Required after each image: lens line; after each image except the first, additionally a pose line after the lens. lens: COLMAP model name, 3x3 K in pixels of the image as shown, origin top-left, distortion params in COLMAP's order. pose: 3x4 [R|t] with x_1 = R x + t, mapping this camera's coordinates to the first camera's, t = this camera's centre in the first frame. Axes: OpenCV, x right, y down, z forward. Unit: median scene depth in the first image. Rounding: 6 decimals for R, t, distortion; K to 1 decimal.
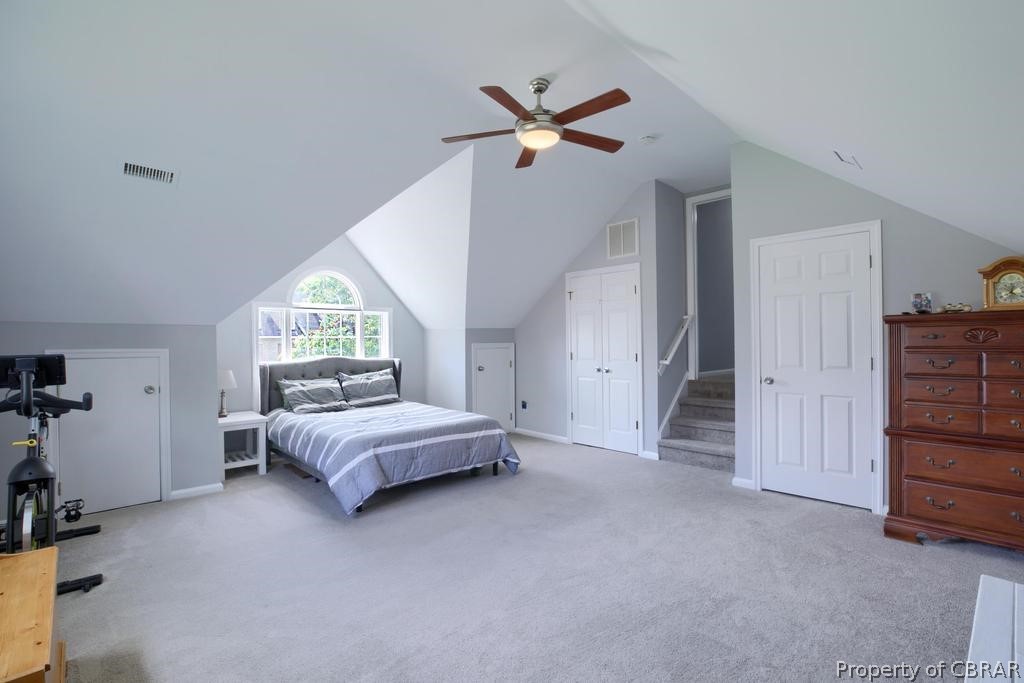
lens RADIAL K [[470.2, 0, 506.6], [0, 470.2, 341.8], [0, 0, 1]] dist [-0.005464, 0.000315]
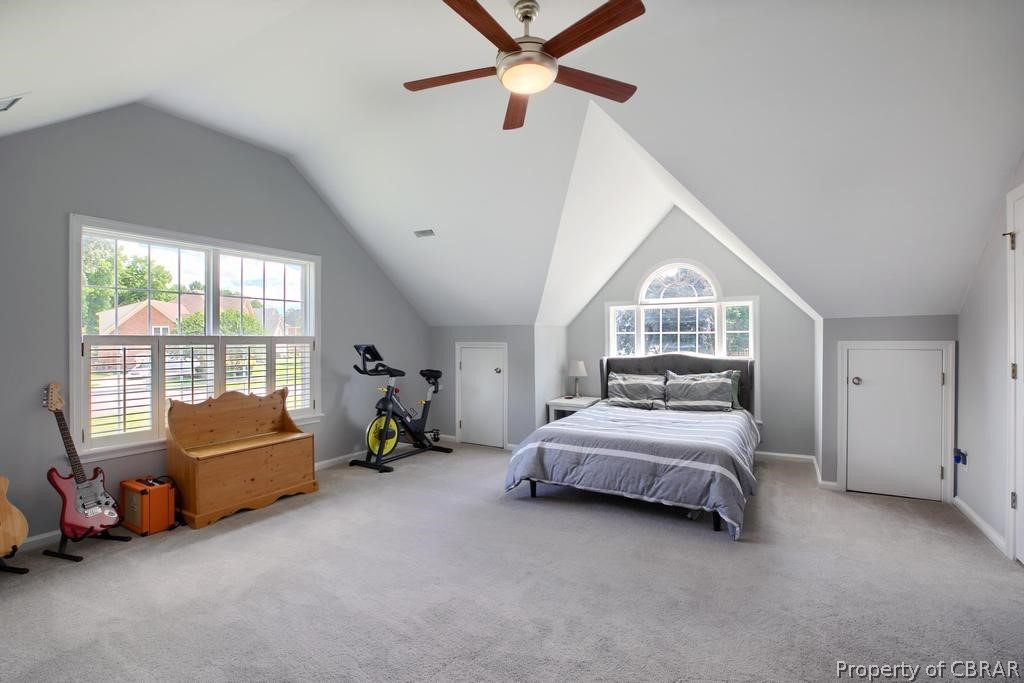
lens RADIAL K [[470.2, 0, 509.4], [0, 470.2, 340.7], [0, 0, 1]] dist [-0.005464, 0.000315]
pose [[0.301935, 0.011979, -0.953253, 0.493286], [-0.000710, 0.999924, 0.012341, -0.006288], [0.953328, -0.003049, 0.301920, 0.447344]]
